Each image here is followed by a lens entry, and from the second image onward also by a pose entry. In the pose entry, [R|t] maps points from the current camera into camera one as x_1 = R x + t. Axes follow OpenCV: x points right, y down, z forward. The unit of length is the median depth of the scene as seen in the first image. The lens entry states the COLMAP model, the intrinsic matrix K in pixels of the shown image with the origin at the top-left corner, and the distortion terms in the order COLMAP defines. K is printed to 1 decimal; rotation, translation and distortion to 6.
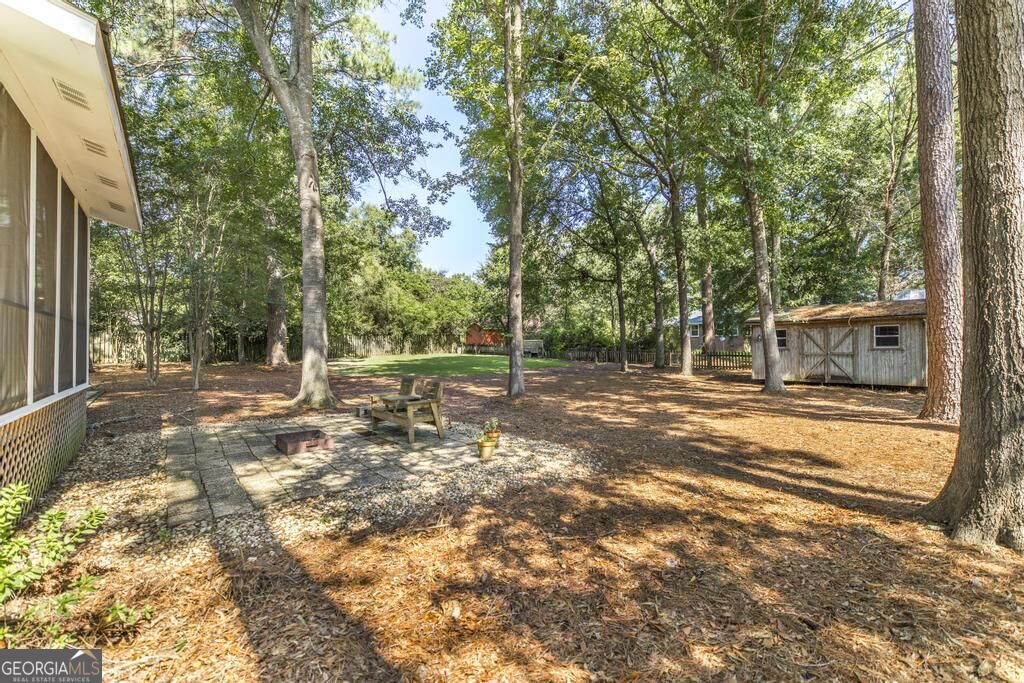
lens RADIAL K [[441.8, 0, 512.0], [0, 441.8, 341.5], [0, 0, 1]] dist [-0.000982, -0.000029]
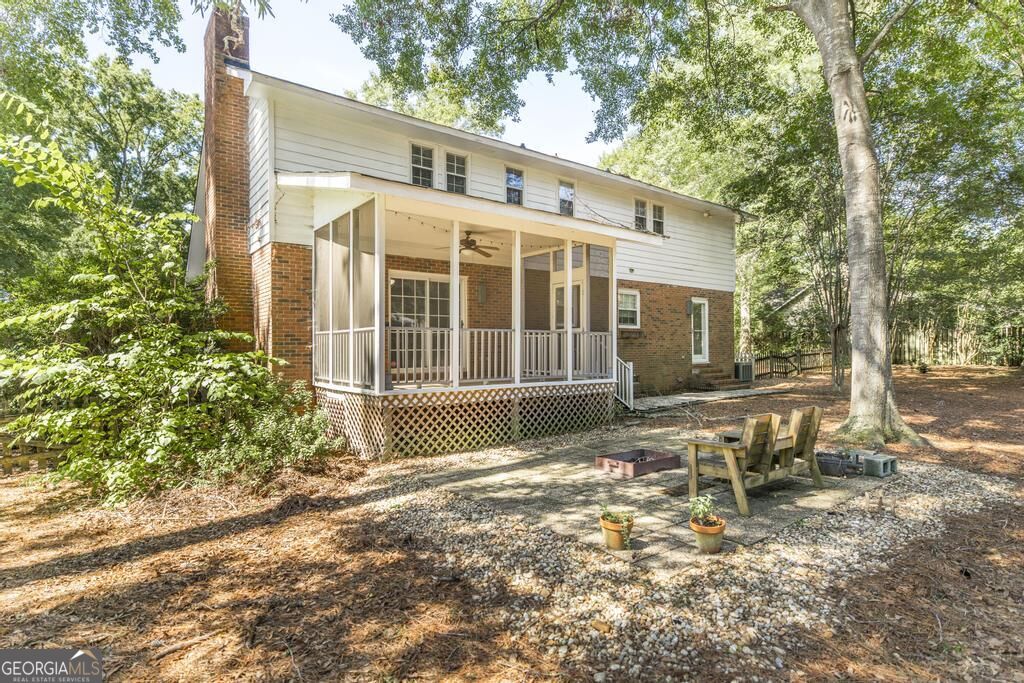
lens RADIAL K [[540.1, 0, 512.0], [0, 540.1, 341.5], [0, 0, 1]] dist [-0.001049, -0.000162]
pose [[0.006711, -0.007515, -0.999949, 0.767092], [0.013508, 0.999881, -0.007424, 0.003559], [0.999886, -0.013457, 0.006812, 1.043902]]
